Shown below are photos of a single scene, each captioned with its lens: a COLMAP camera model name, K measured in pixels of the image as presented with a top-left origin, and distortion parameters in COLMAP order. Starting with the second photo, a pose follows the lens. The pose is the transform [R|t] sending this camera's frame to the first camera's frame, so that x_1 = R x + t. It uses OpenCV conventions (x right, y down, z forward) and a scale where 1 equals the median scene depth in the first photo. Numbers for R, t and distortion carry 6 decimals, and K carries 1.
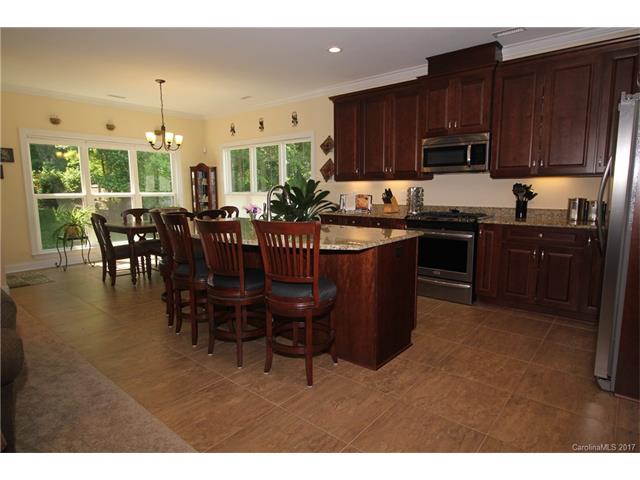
lens RADIAL K [[370.7, 0, 320.0], [0, 370.7, 240.0], [0, 0, 1]] dist [-0.000717, -0.000584]
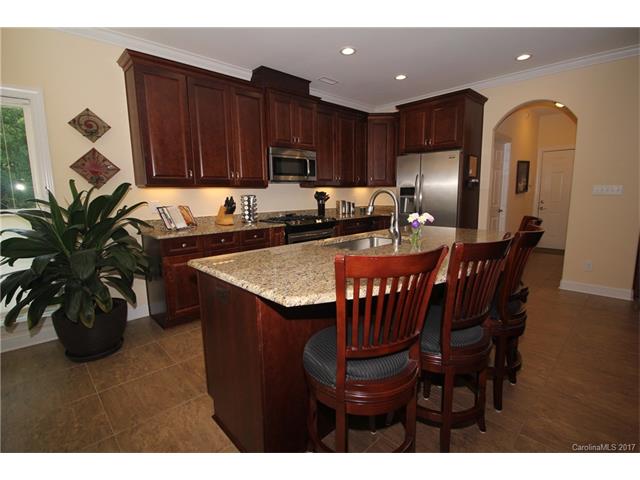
lens RADIAL K [[317.8, 0, 320.0], [0, 317.8, 240.0], [0, 0, 1]] dist [-0.003202, -0.001207]
pose [[0.091976, -0.139710, 0.985912, -0.515981], [0.154332, 0.980144, 0.124495, -0.094693], [-0.983729, 0.140707, 0.111711, 0.688640]]
